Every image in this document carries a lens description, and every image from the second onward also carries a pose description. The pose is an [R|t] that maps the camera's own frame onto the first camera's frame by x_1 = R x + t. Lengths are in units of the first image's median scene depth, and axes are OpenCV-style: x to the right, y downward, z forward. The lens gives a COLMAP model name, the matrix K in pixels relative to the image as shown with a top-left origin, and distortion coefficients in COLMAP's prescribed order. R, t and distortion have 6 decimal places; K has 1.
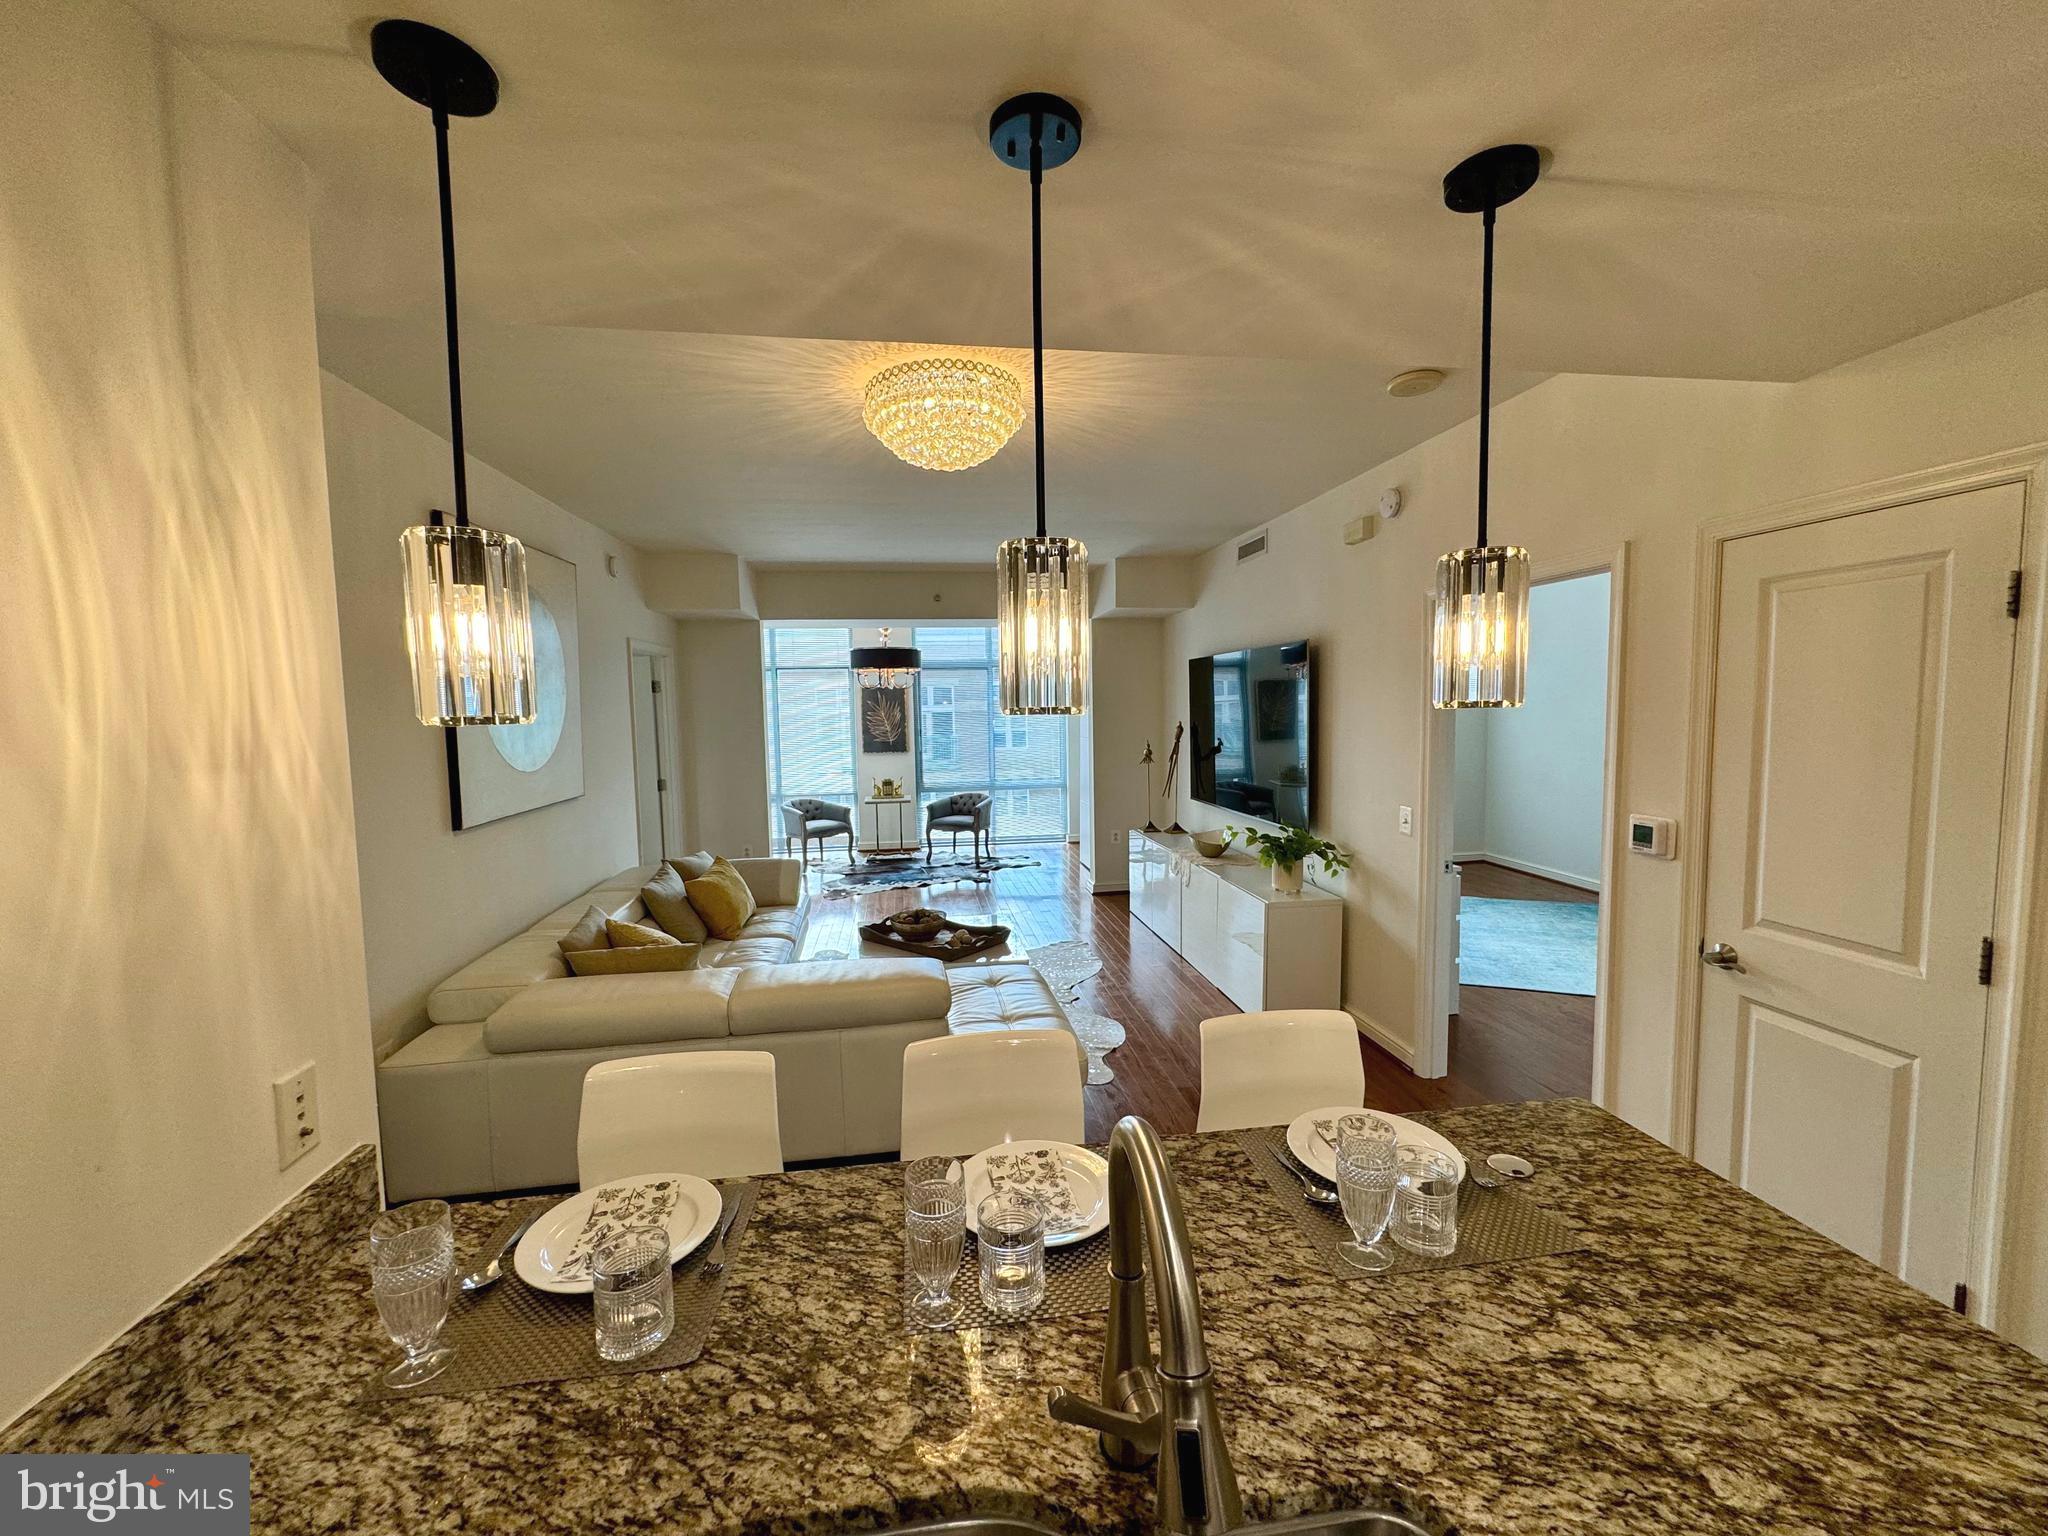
lens RADIAL K [[817.6, 0, 1024.5], [0, 817.6, 769.3], [0, 0, 1]] dist [-0.002548, 0.000606]
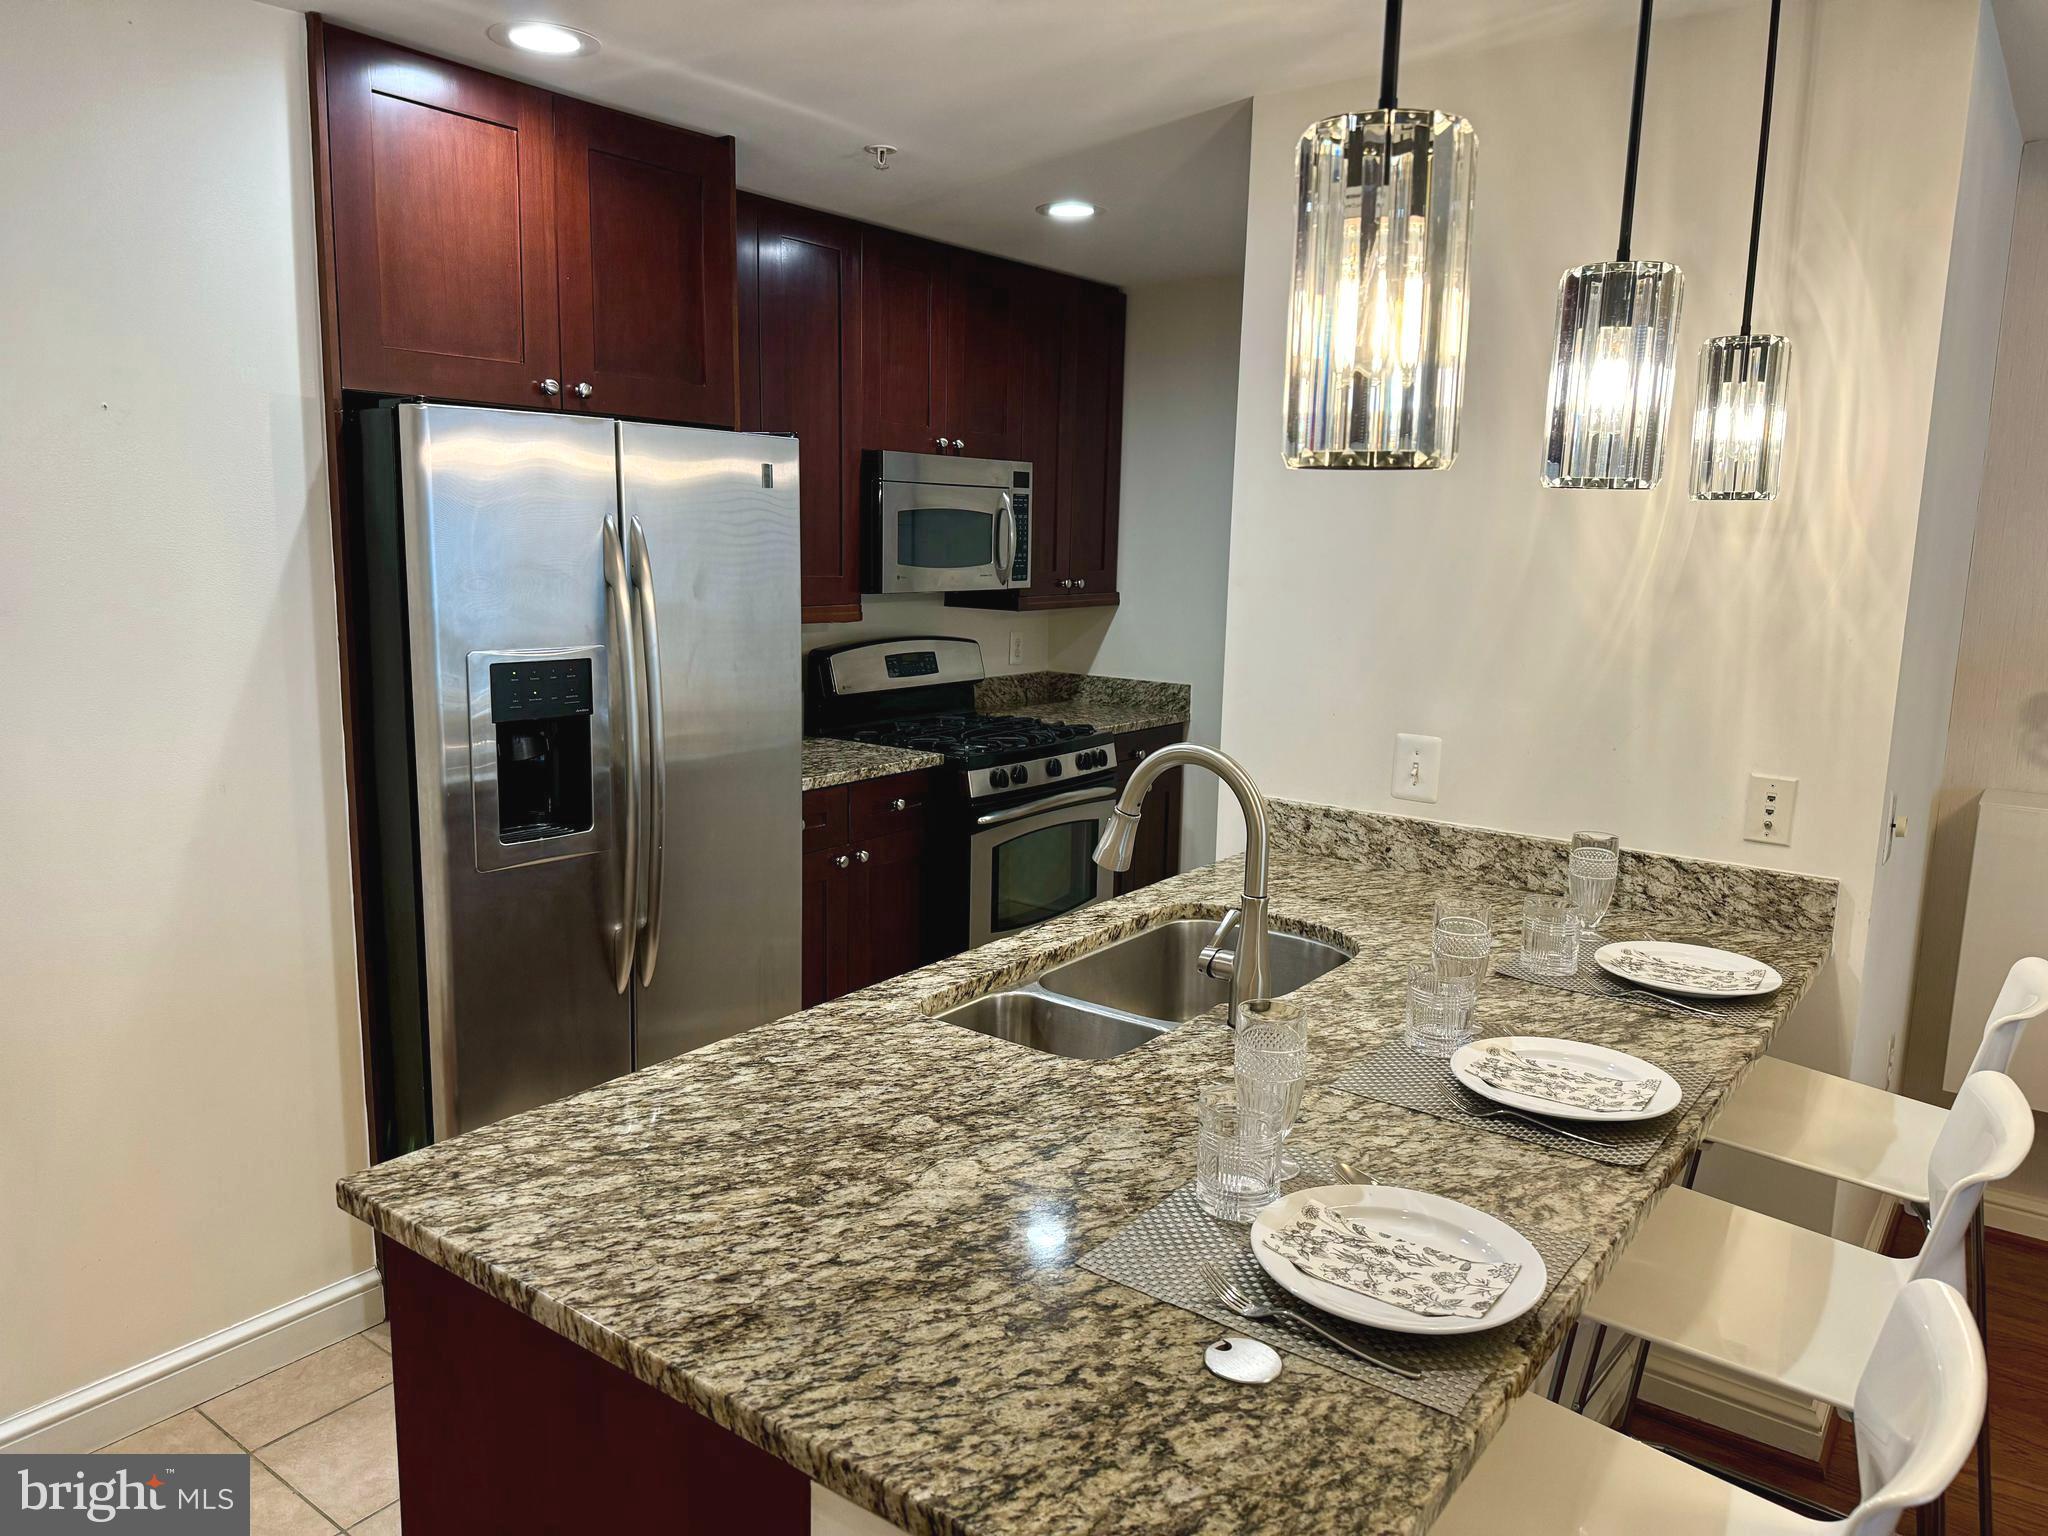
lens RADIAL K [[1431.4, 0, 1012.7], [0, 1431.4, 760.4], [0, 0, 1]] dist [0.078625, -0.095973]
pose [[-0.711114, 0.121230, -0.692546, 1.542995], [-0.058616, 0.971370, 0.230226, -0.108940], [0.700629, 0.204312, -0.683649, 1.730130]]
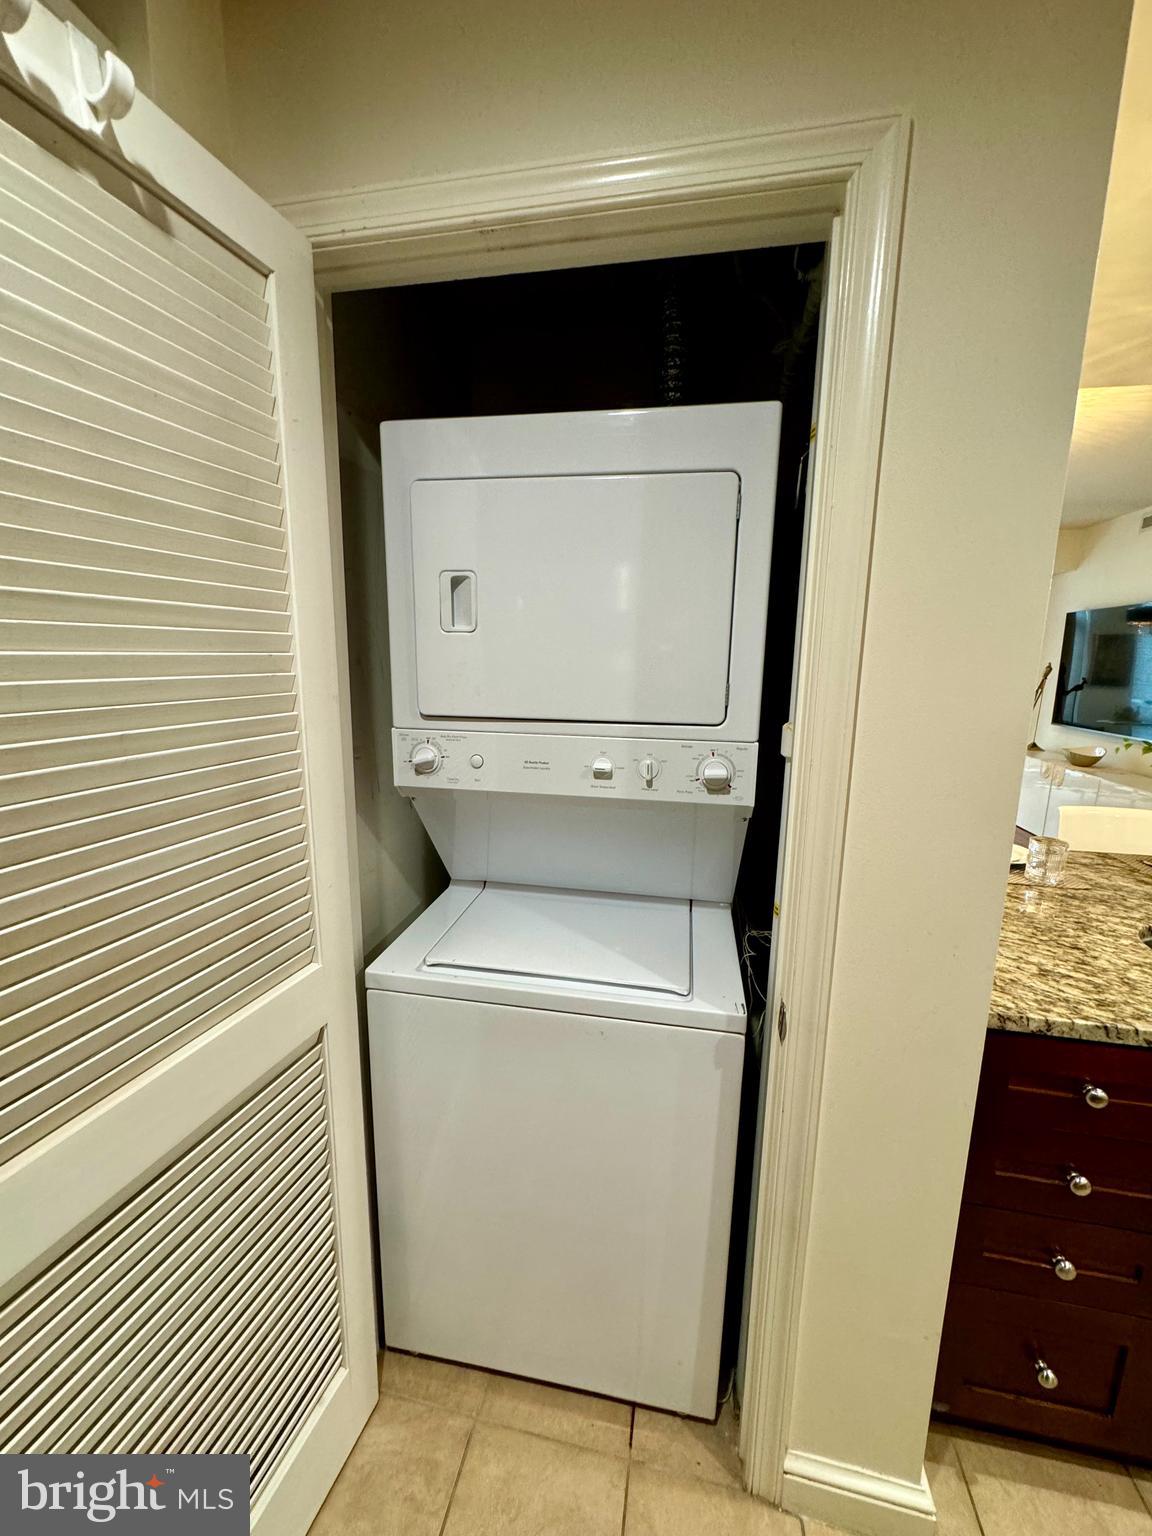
lens RADIAL K [[613.2, 0, 577.6], [0, 613.2, 779.2], [0, 0, 1]] dist [-0.002548, 0.000606]
pose [[0.942815, 0.106828, -0.315732, -1.072567], [-0.066966, 0.988643, 0.134539, 0.248094], [0.326519, -0.105702, 0.939262, -0.896164]]
